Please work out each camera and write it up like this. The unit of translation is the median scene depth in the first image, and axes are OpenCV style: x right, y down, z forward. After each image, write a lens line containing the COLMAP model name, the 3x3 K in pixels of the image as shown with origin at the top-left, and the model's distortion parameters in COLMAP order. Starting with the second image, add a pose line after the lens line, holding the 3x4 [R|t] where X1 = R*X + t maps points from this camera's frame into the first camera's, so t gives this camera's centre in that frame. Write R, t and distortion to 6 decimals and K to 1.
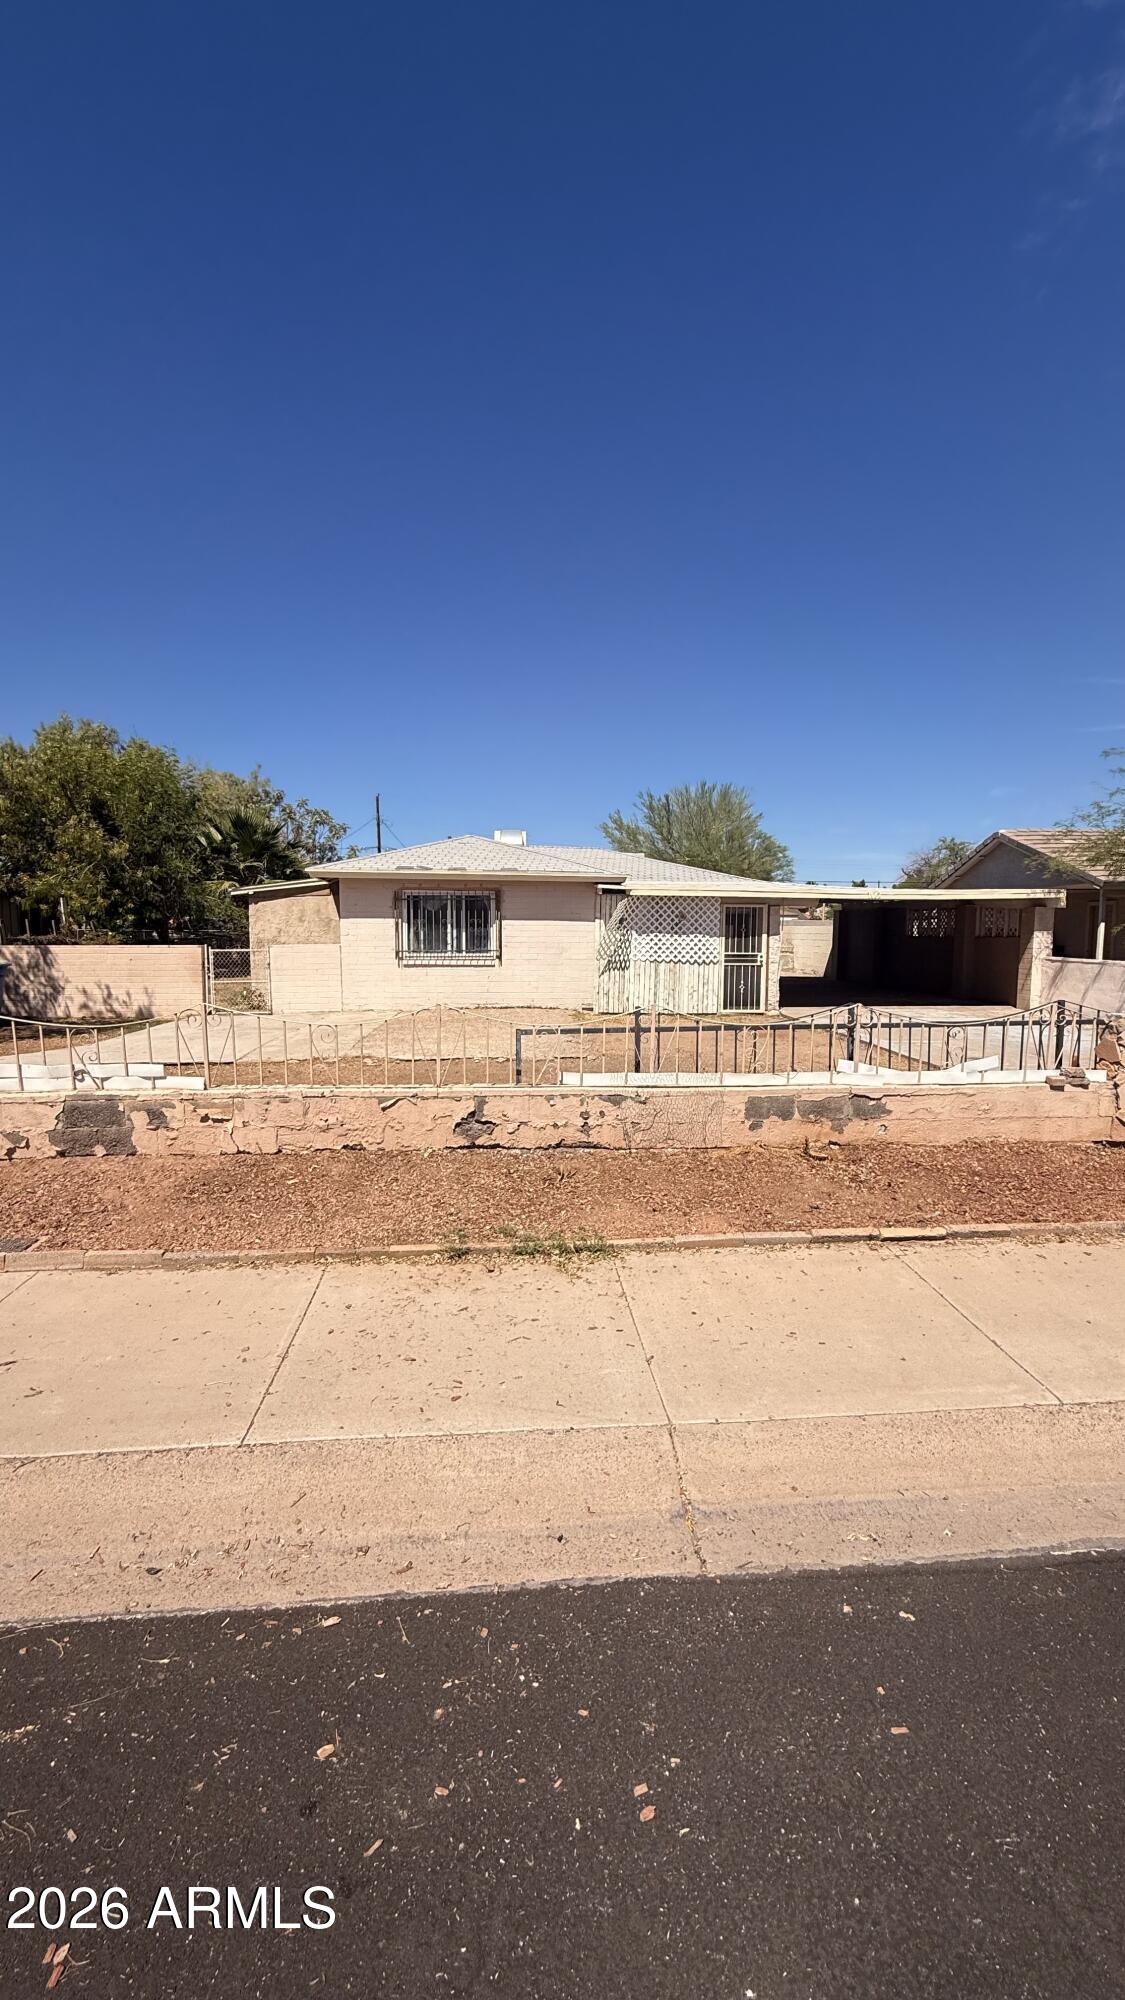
lens RADIAL K [[799.0, 0, 562.5], [0, 799.0, 1000.0], [0, 0, 1]] dist [0.001204, 0.000101]
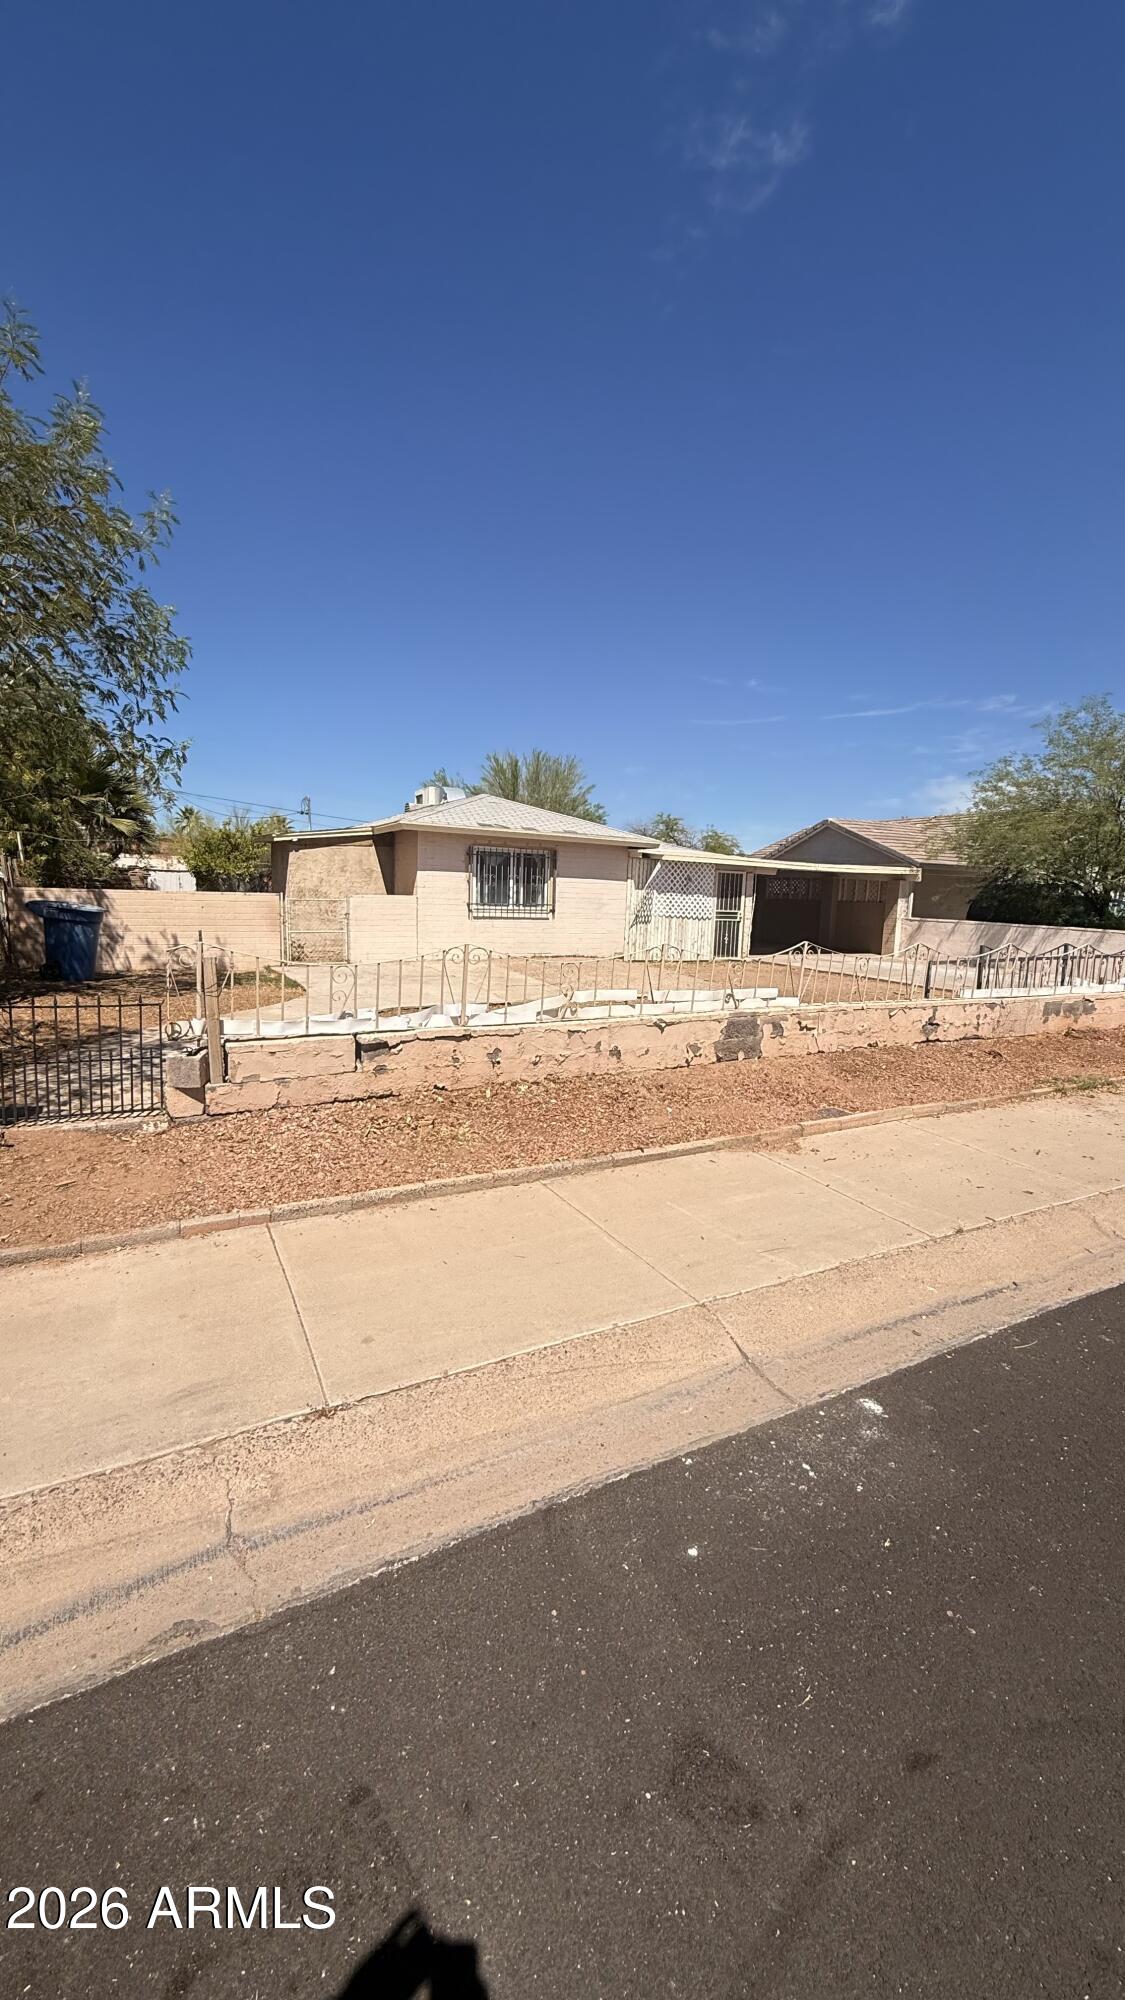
lens RADIAL K [[799.0, 0, 562.5], [0, 799.0, 1000.0], [0, 0, 1]] dist [0.001204, 0.000101]
pose [[0.914251, -0.028411, 0.404150, -0.521678], [0.007285, 0.998530, 0.053715, 0.010364], [-0.405082, -0.046165, 0.913114, -0.021771]]
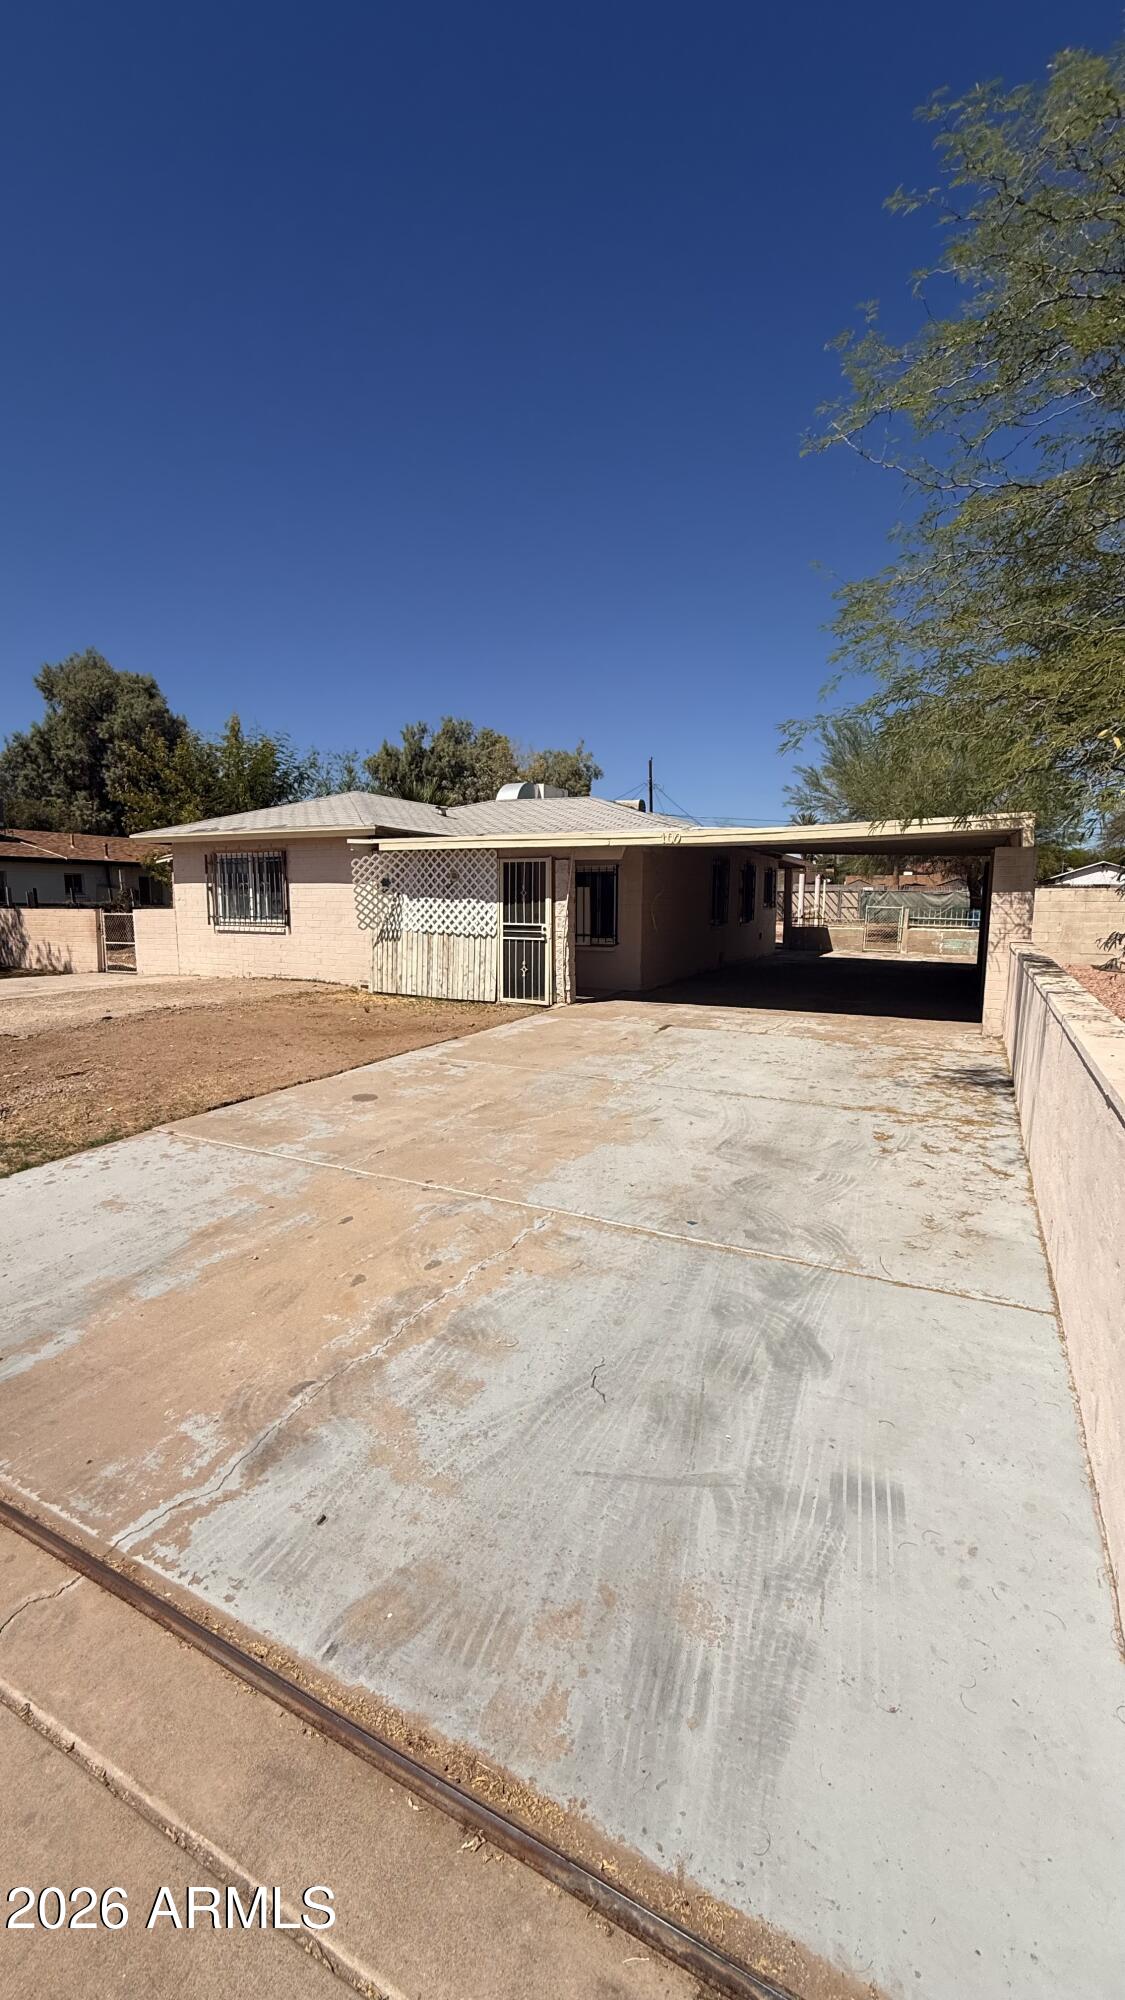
lens RADIAL K [[799.0, 0, 562.5], [0, 799.0, 1000.0], [0, 0, 1]] dist [0.001204, 0.000101]
pose [[0.844125, 0.066342, -0.532026, 0.680193], [-0.043224, 0.997506, 0.055805, -0.032019], [0.534401, -0.024111, 0.844887, 0.399124]]
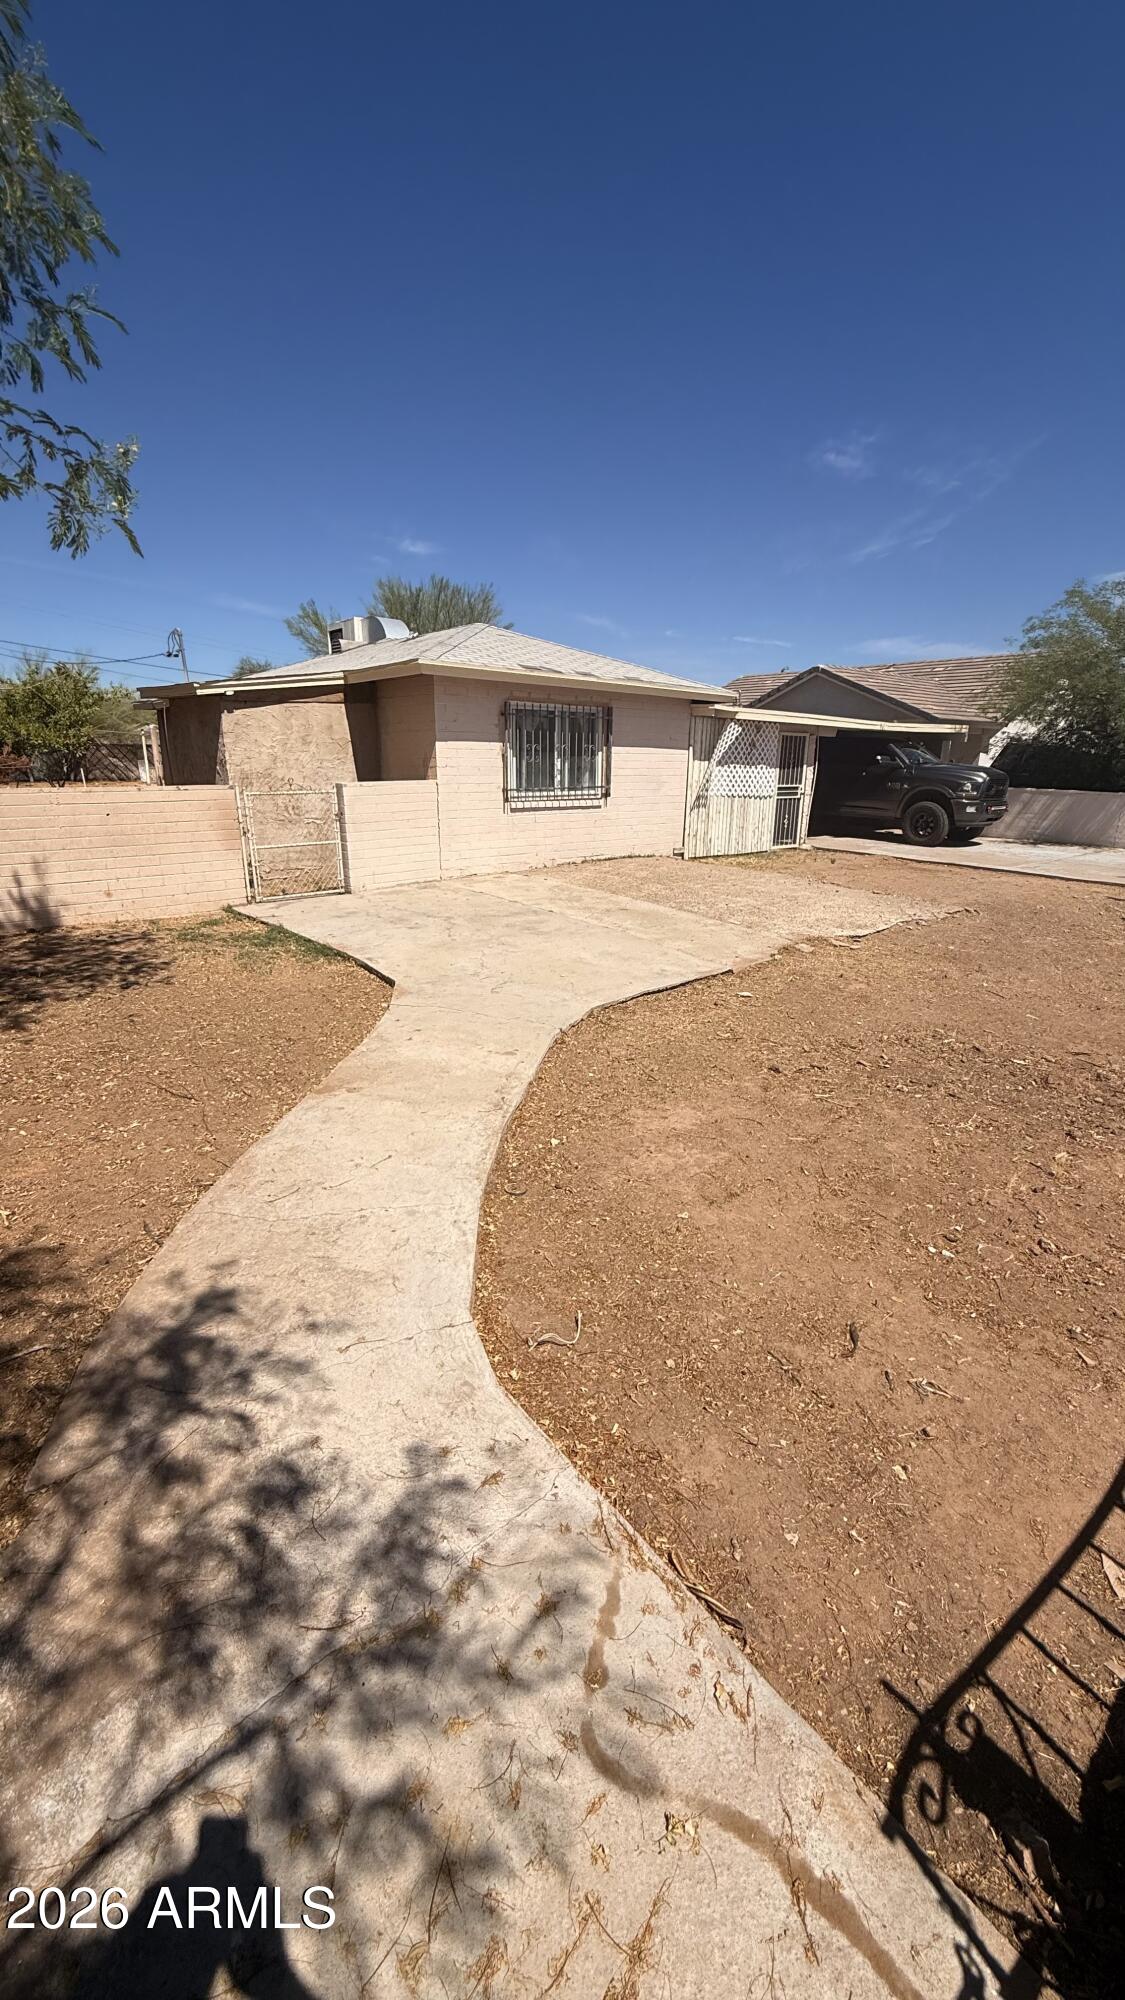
lens RADIAL K [[799.0, 0, 562.5], [0, 799.0, 1000.0], [0, 0, 1]] dist [0.001204, 0.000101]
pose [[0.810617, -0.164798, 0.561909, -0.598521], [0.043731, 0.973940, 0.222552, -0.034319], [-0.583941, -0.155832, 0.796699, 0.364151]]
